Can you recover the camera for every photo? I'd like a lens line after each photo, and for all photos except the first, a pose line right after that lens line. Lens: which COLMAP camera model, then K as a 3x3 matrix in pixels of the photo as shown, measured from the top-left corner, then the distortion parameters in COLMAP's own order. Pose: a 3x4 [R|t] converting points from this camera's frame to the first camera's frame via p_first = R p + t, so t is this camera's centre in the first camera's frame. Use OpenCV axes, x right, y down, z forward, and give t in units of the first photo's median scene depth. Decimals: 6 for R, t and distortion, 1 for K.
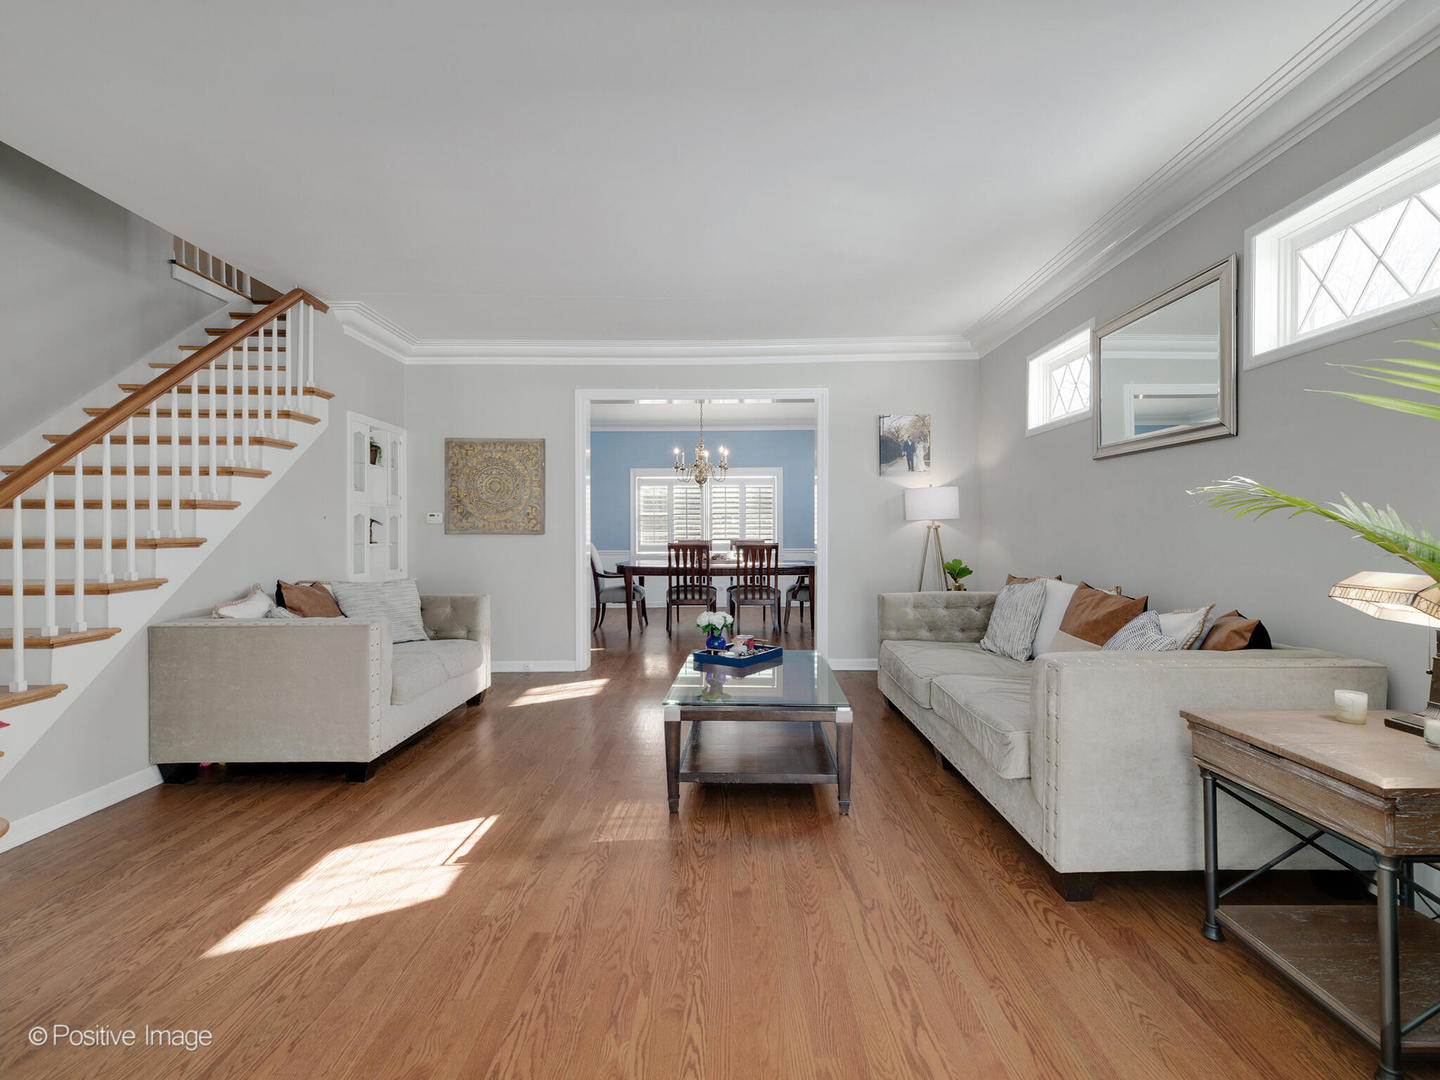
lens RADIAL K [[658.0, 0, 717.0], [0, 658.0, 532.9], [0, 0, 1]] dist [0.021398, 0.000009]
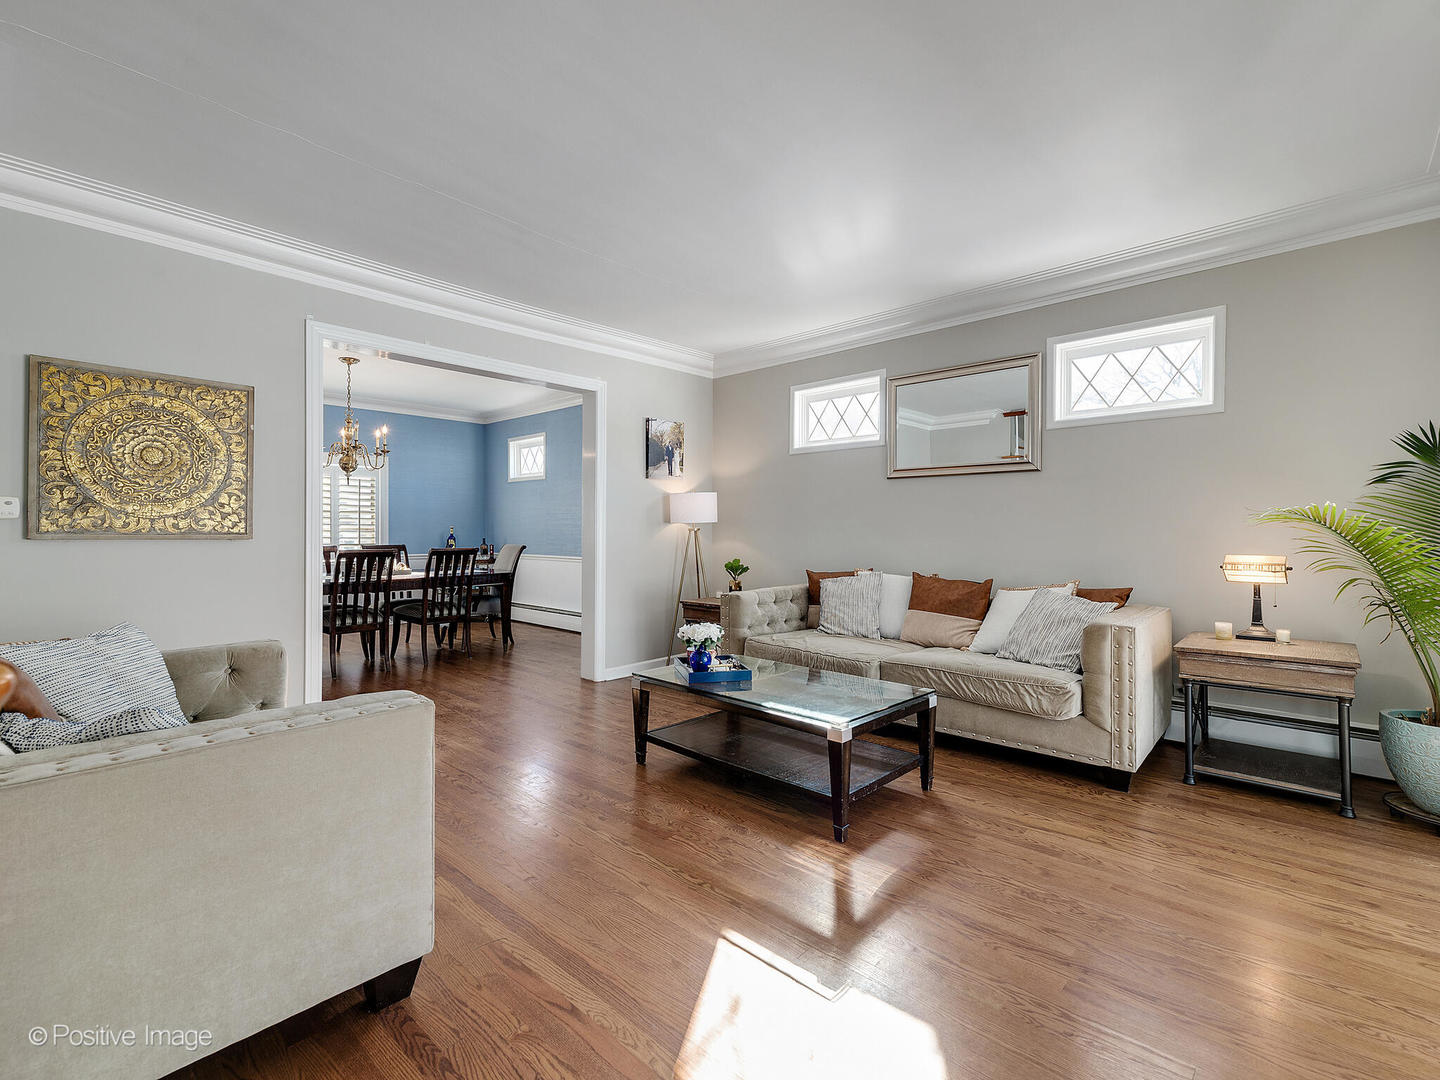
lens RADIAL K [[658.0, 0, 717.0], [0, 658.0, 532.9], [0, 0, 1]] dist [0.021398, 0.000009]
pose [[0.689880, 0.000564, 0.723924, -0.419631], [0.003040, 0.999989, -0.003676, 0.000215], [-0.723918, 0.004737, 0.689870, 0.246041]]
